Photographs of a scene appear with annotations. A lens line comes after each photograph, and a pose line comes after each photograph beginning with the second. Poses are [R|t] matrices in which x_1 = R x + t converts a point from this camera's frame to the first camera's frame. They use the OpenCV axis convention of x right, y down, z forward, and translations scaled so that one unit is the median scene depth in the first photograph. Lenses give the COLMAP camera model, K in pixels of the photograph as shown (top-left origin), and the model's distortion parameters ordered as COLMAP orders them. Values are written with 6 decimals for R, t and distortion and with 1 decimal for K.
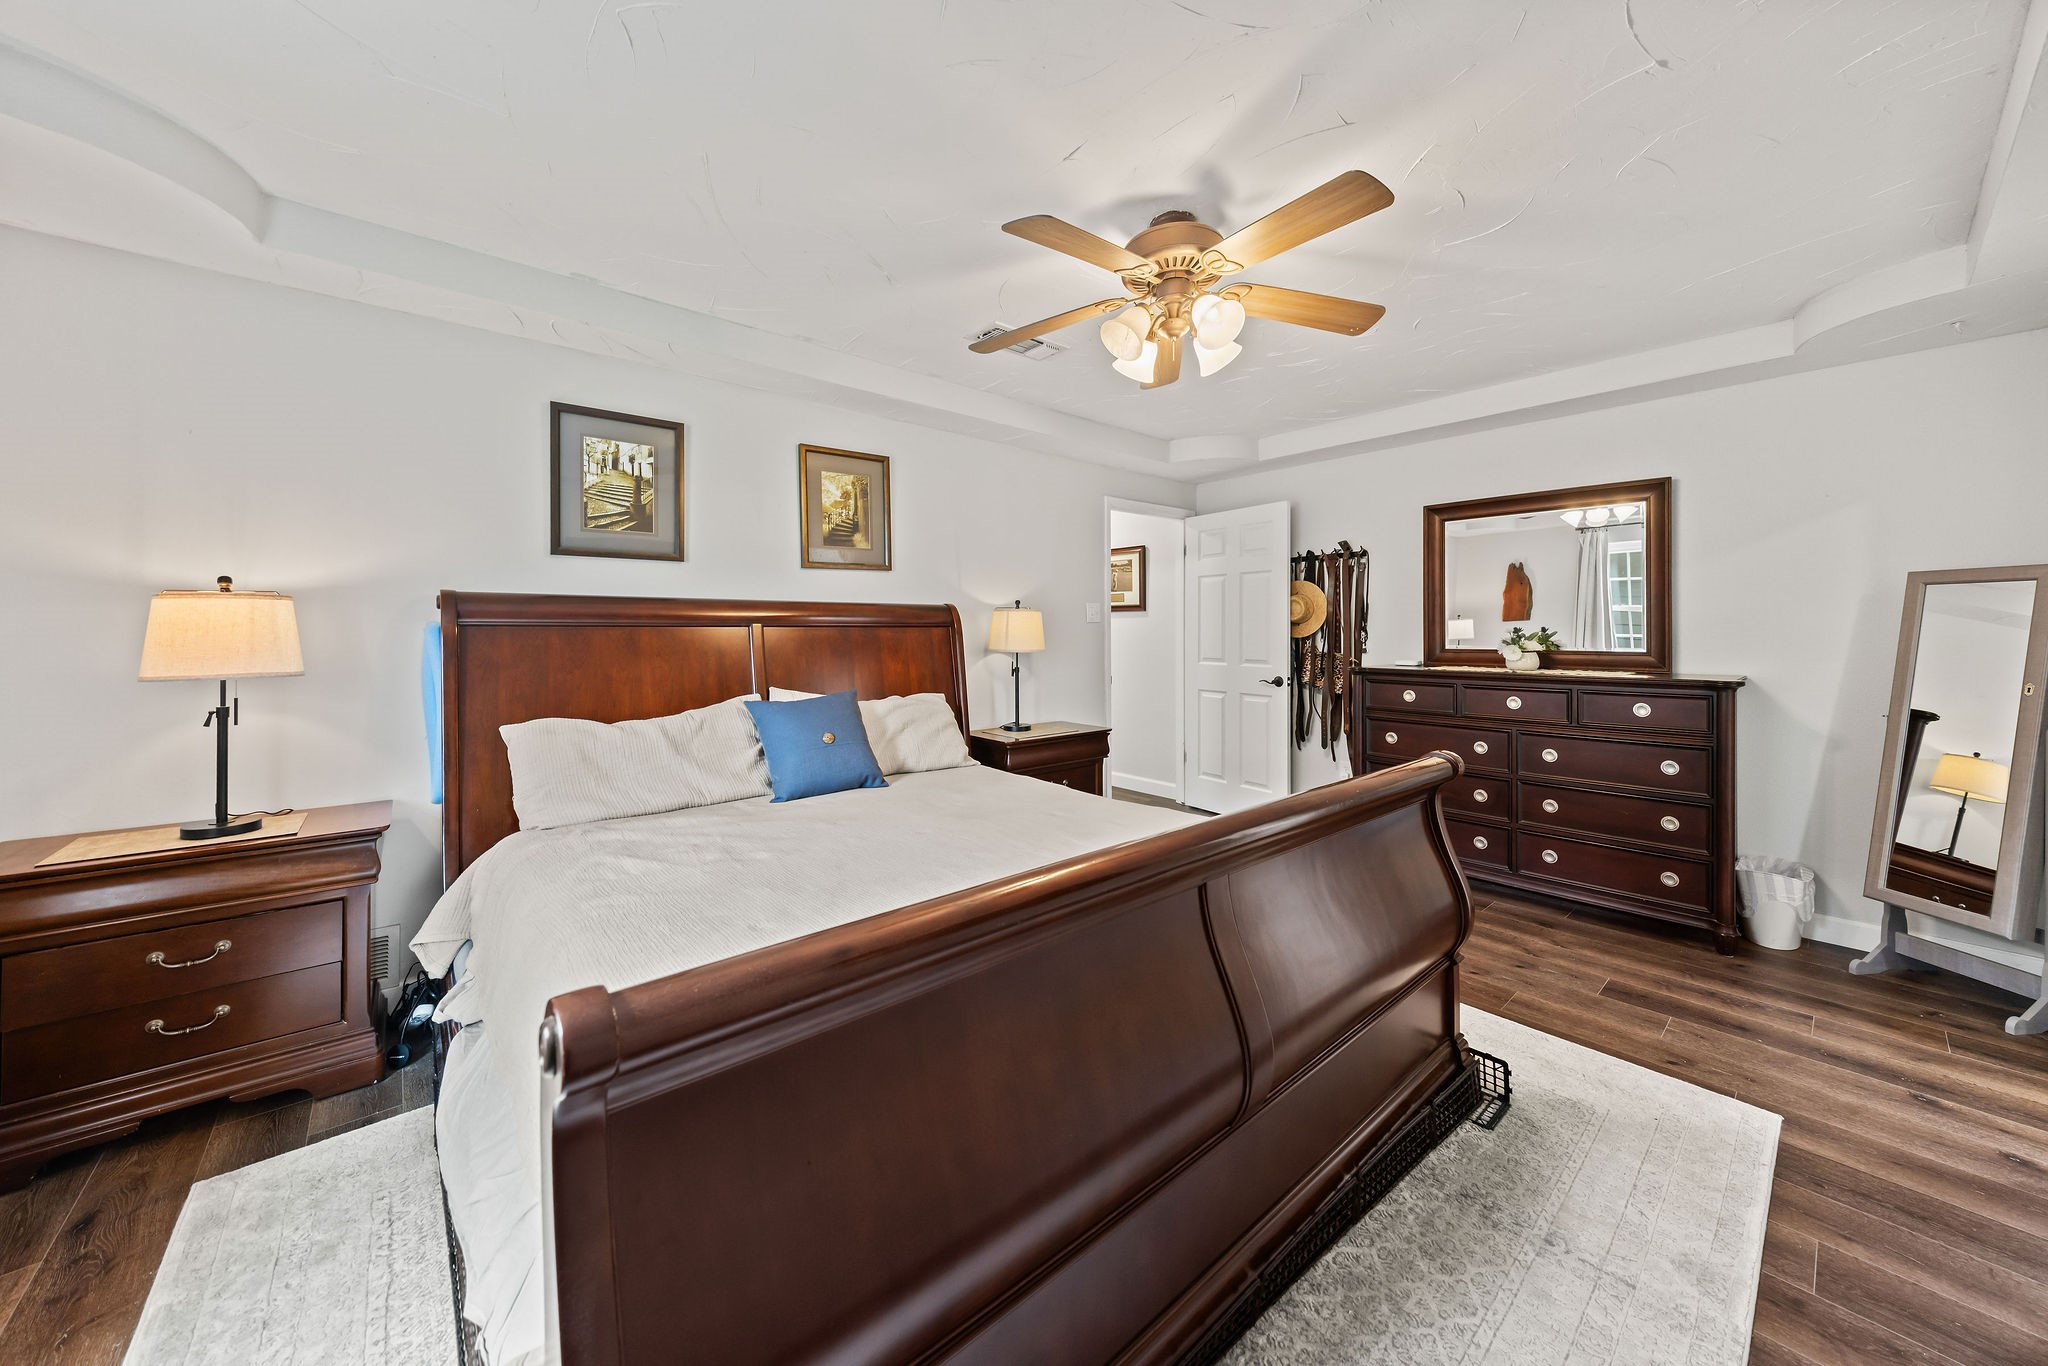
lens RADIAL K [[710.5, 0, 1023.2], [0, 710.5, 640.7], [0, 0, 1]] dist [0.001882, -0.000137]
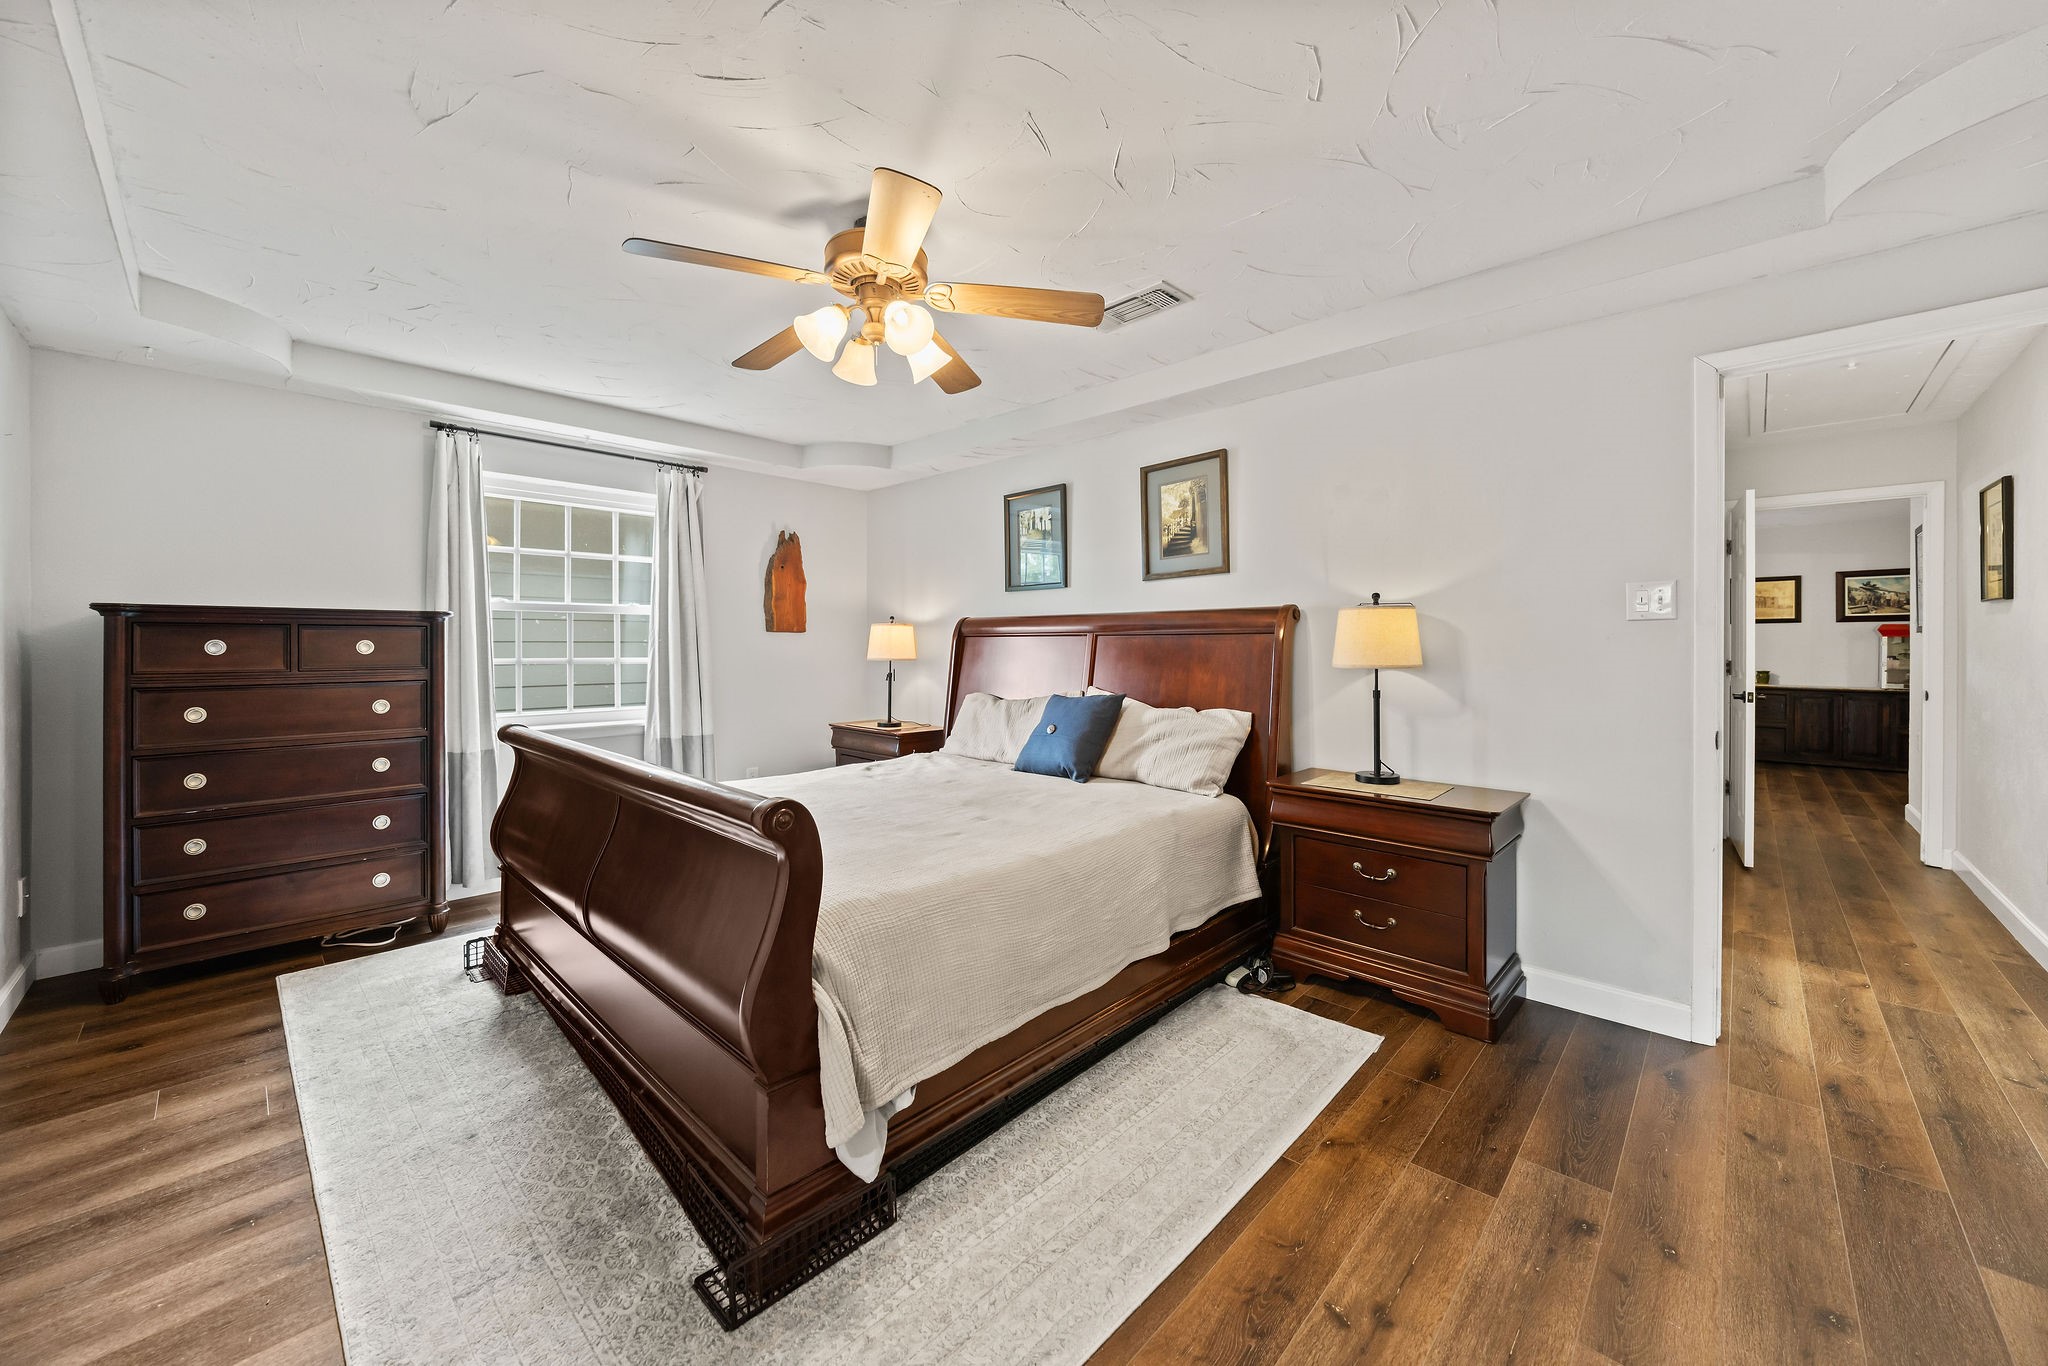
lens RADIAL K [[775.7, 0, 1031.3], [0, 775.7, 642.1], [0, 0, 1]] dist [0.001752, -0.000101]
pose [[0.101986, 0.007005, -0.994761, 0.788965], [-0.005437, 0.999964, 0.006485, -0.014530], [0.994771, 0.004747, 0.102021, 0.654416]]
